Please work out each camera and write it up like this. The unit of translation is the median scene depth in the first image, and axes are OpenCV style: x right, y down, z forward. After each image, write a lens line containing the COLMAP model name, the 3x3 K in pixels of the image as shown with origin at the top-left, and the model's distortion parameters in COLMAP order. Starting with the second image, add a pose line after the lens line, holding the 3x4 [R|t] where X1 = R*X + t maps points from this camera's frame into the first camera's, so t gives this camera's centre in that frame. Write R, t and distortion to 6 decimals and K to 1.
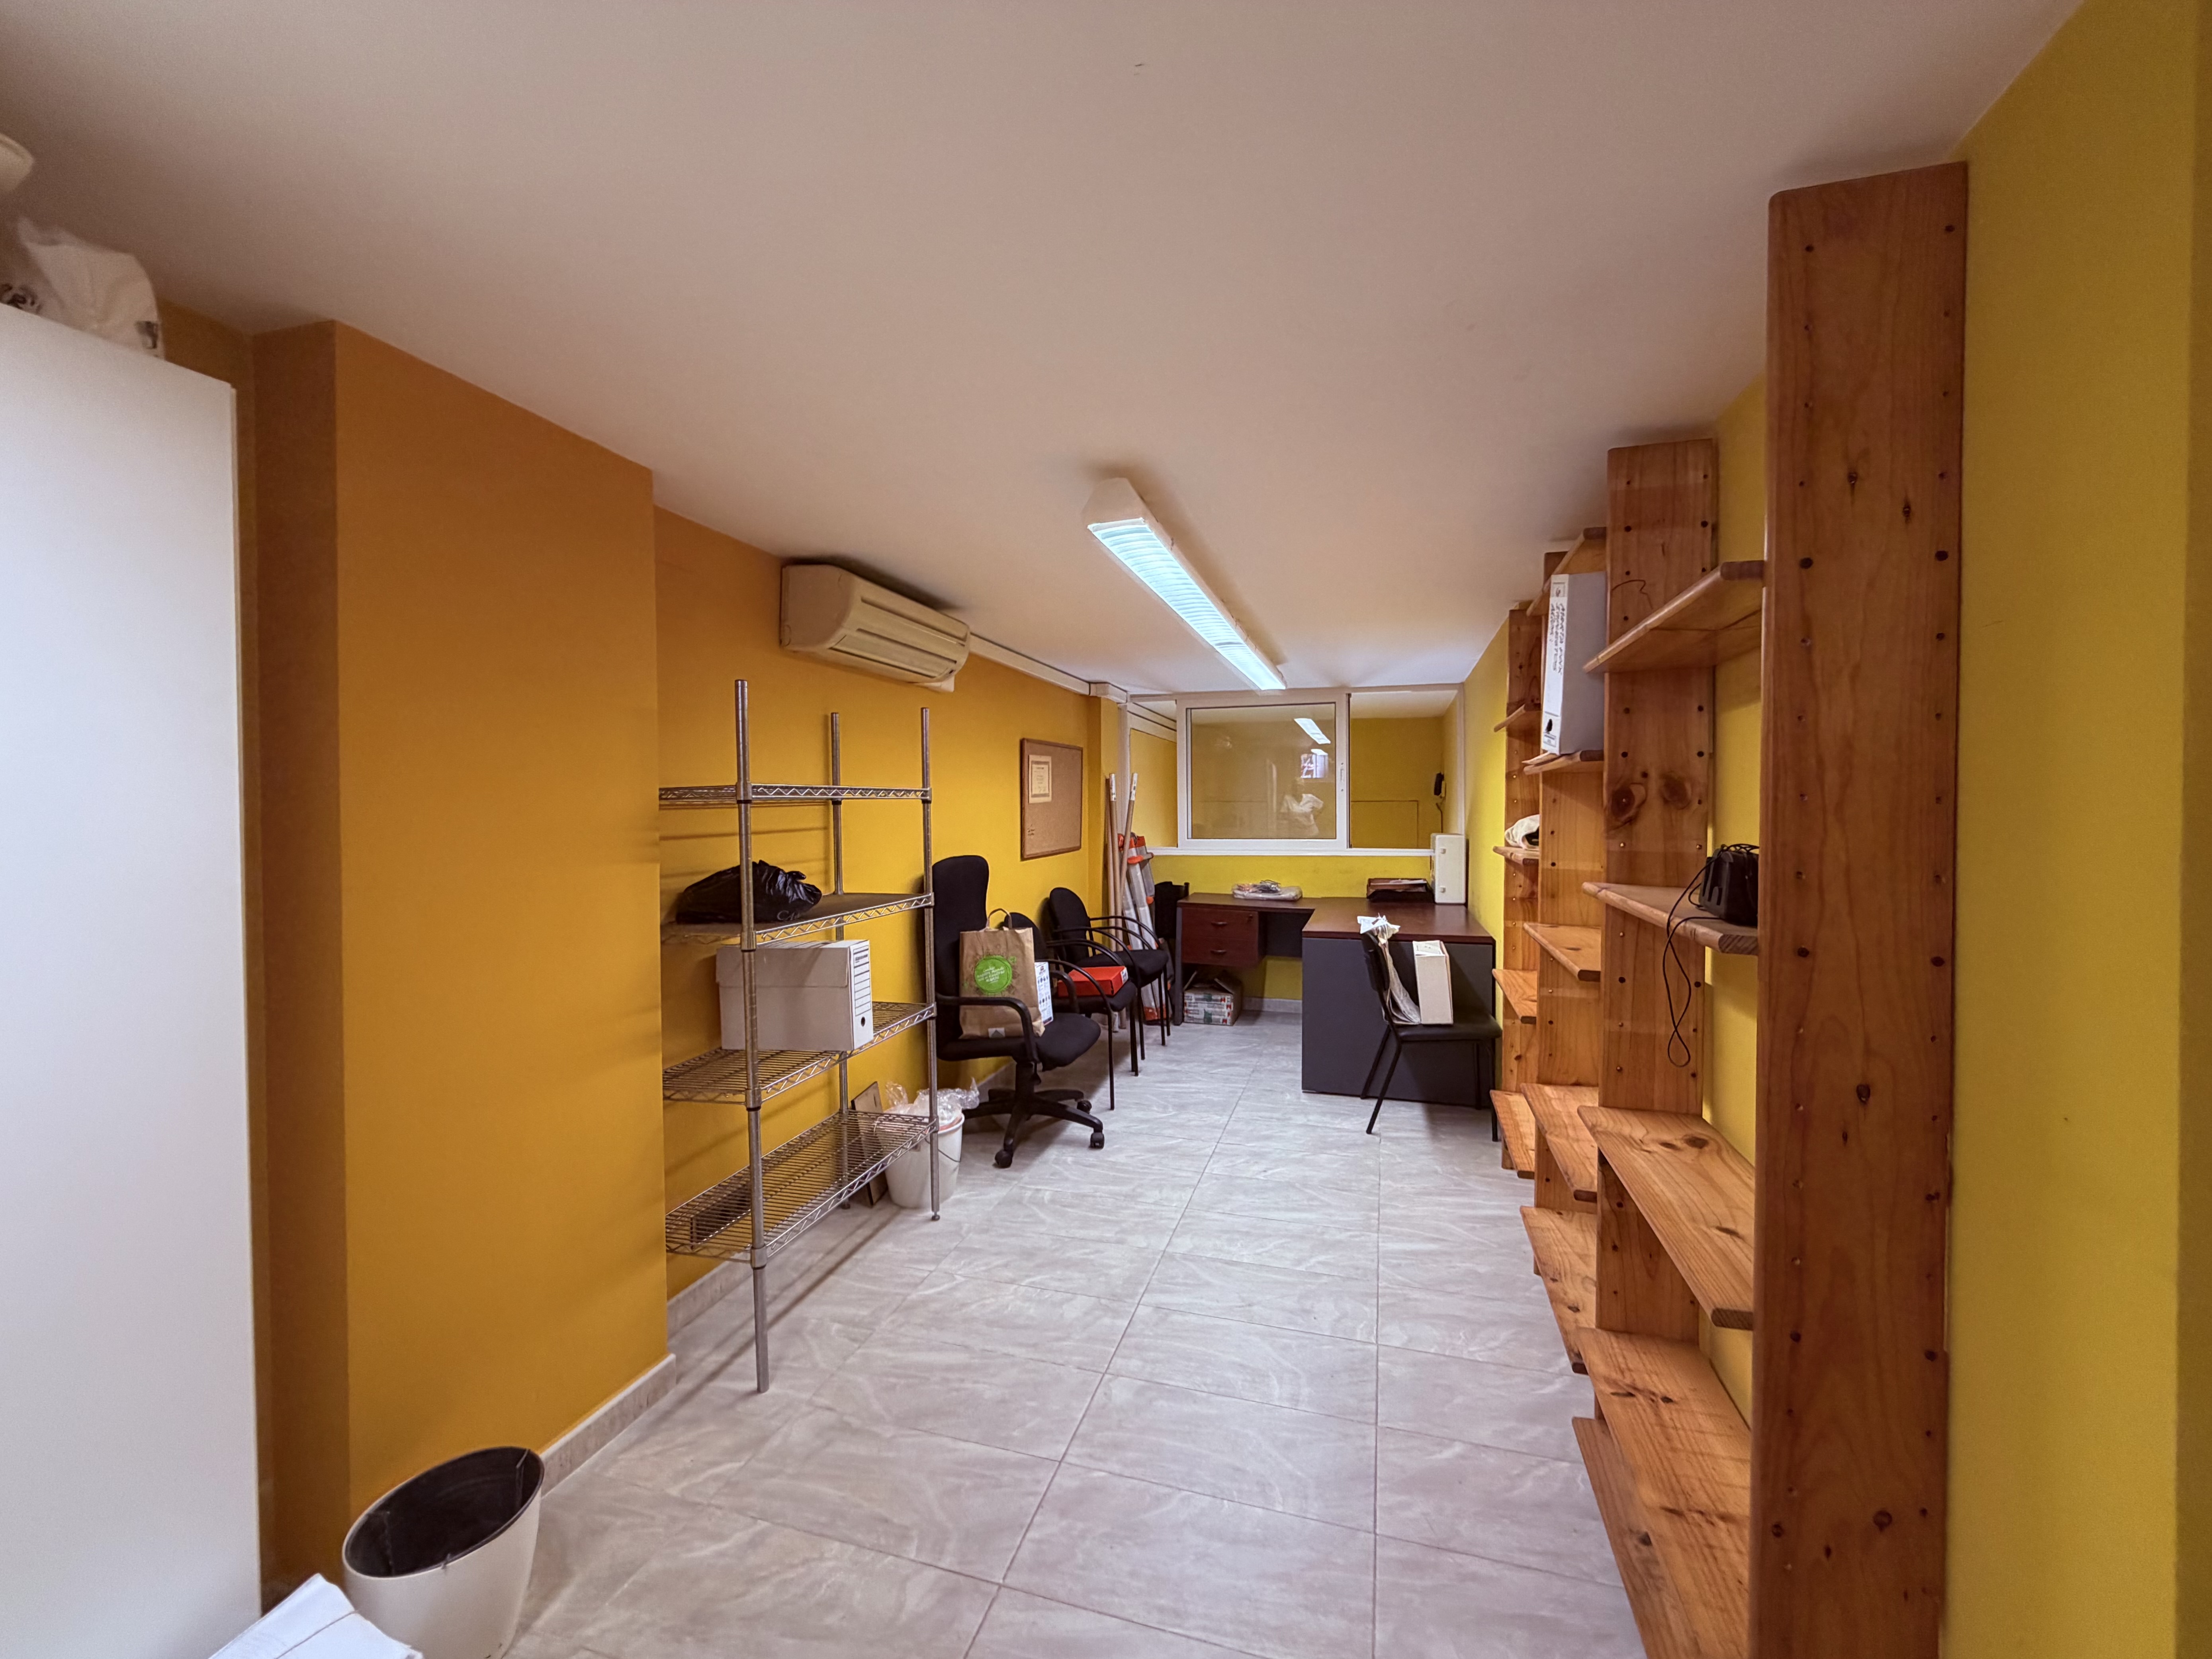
lens RADIAL K [[936.9, 0, 1103.2], [0, 936.9, 834.2], [0, 0, 1]] dist [0.001403, 0.000218]
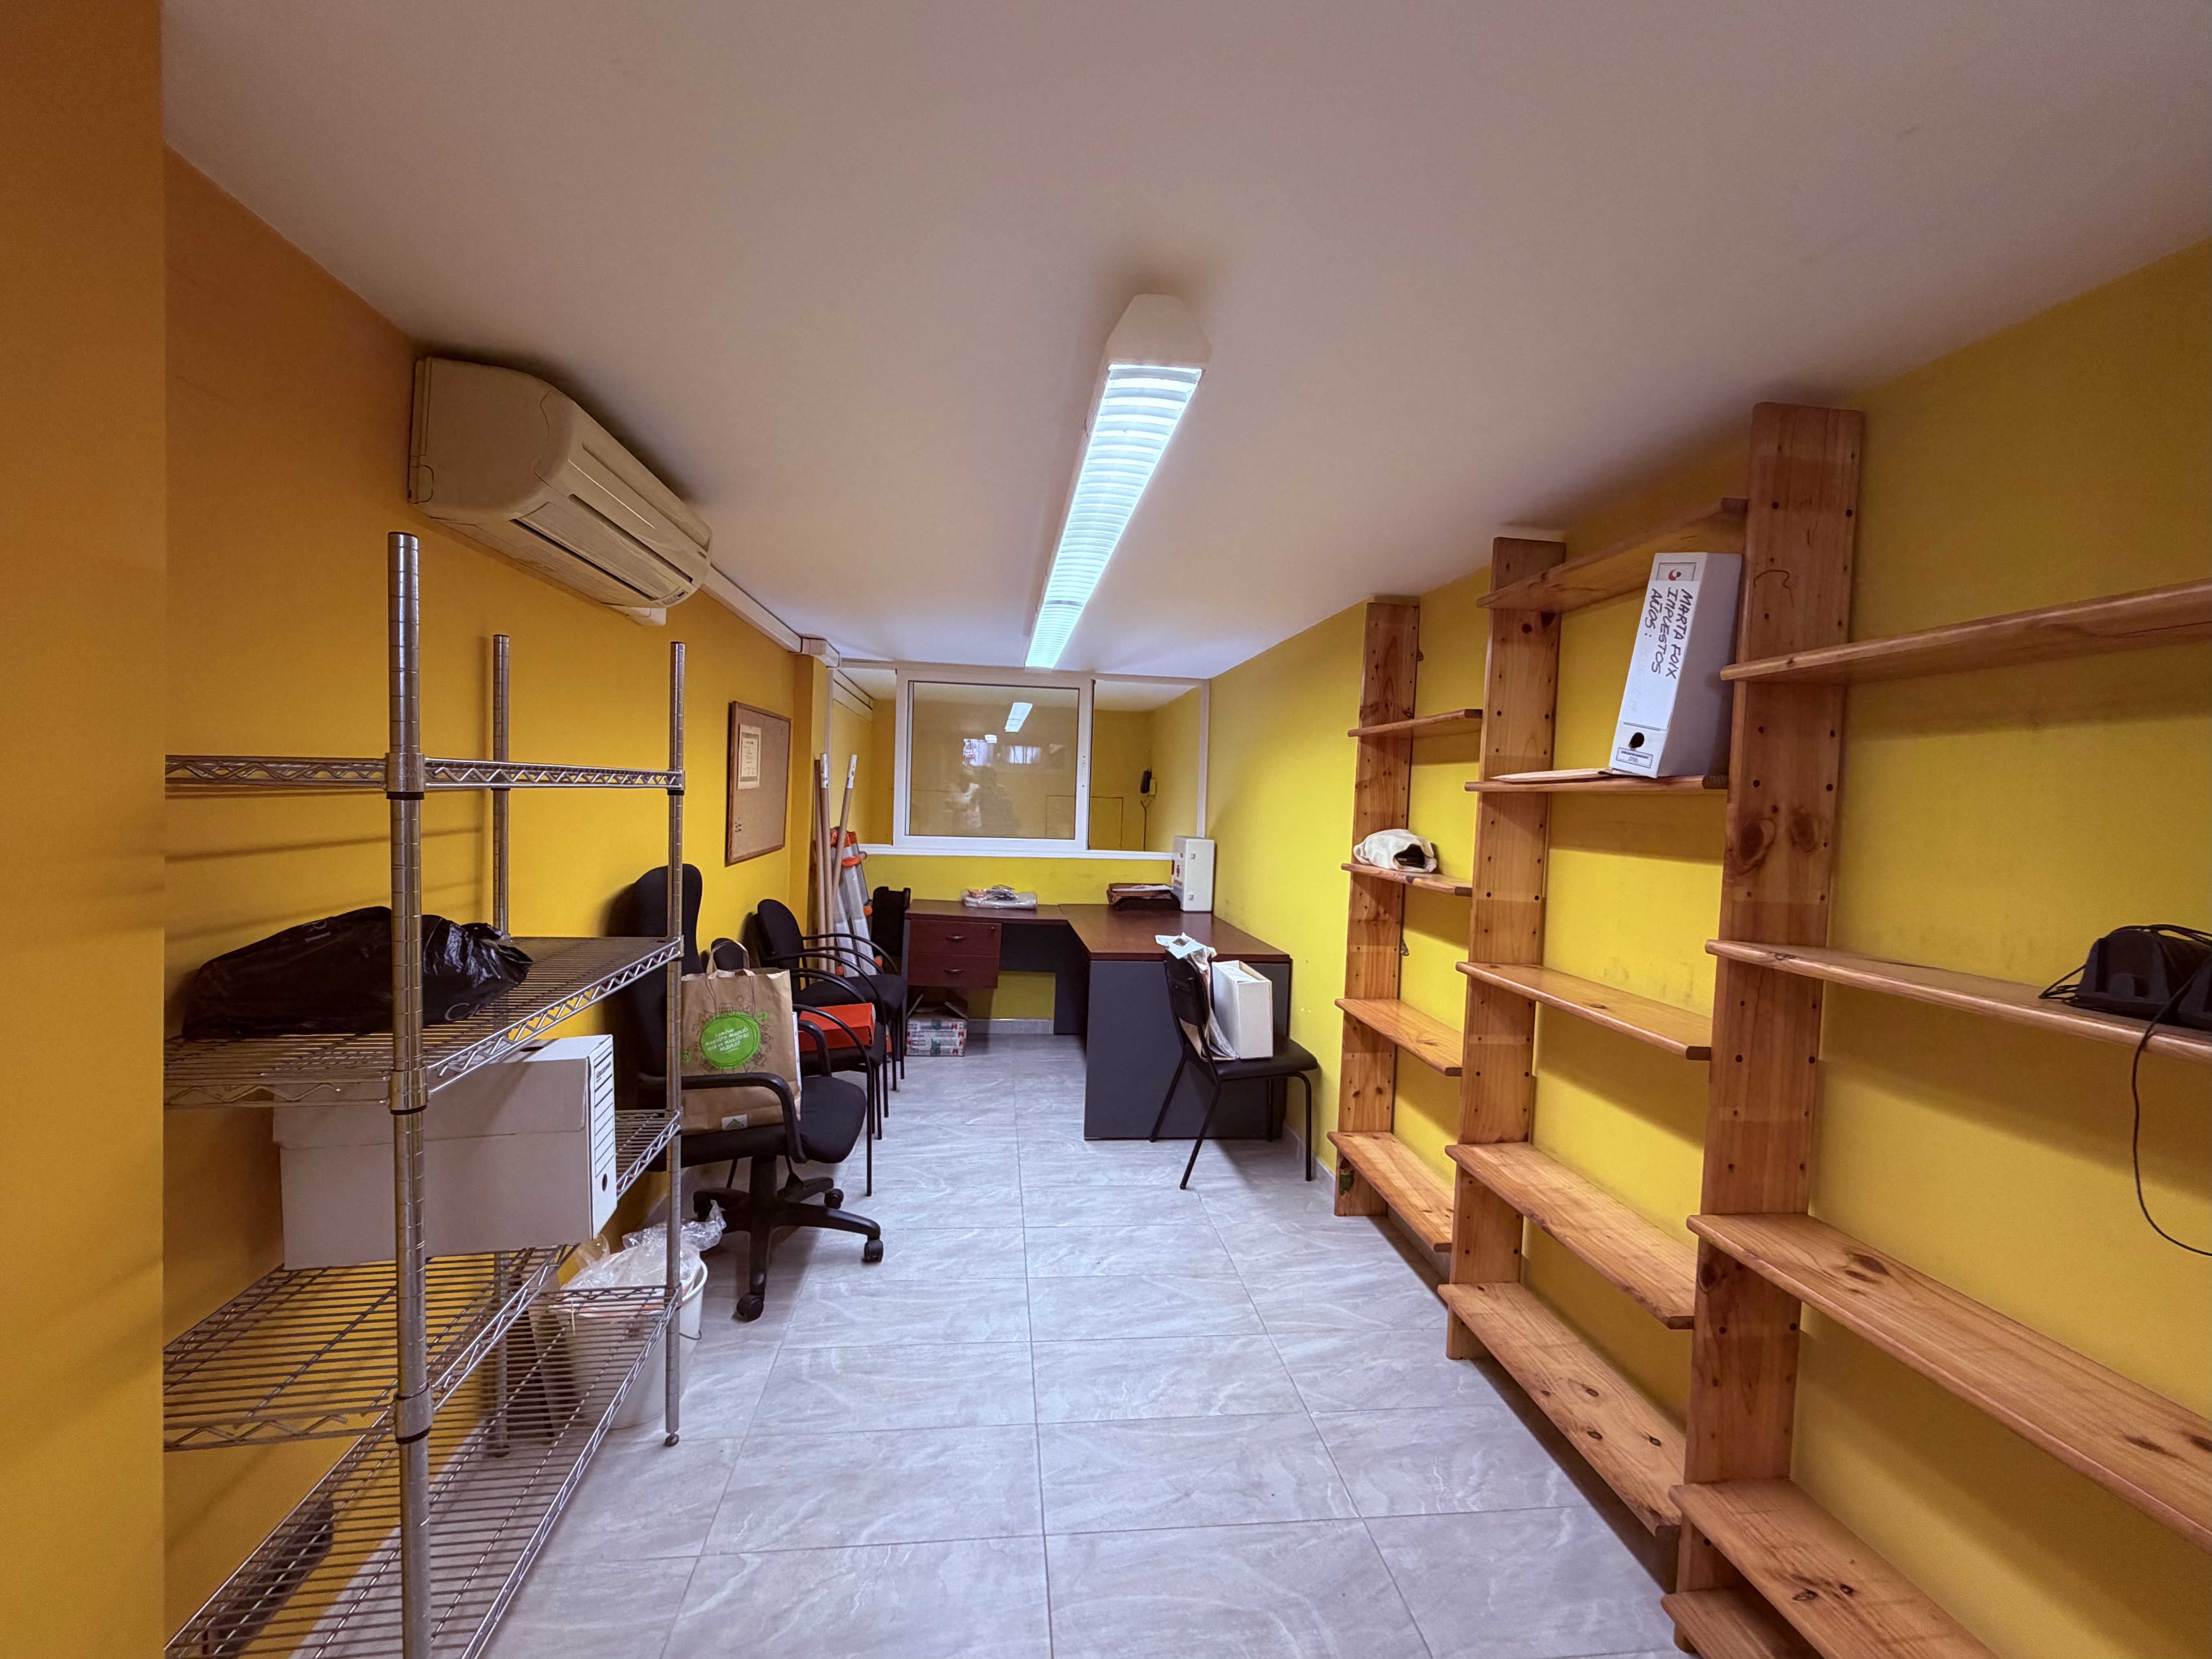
lens RADIAL K [[936.9, 0, 1103.2], [0, 936.9, 834.2], [0, 0, 1]] dist [0.001403, 0.000218]
pose [[0.911163, 0.020394, 0.411540, -0.158770], [-0.027664, 0.999549, 0.011716, -0.018630], [-0.411116, -0.022060, 0.911316, 0.263025]]
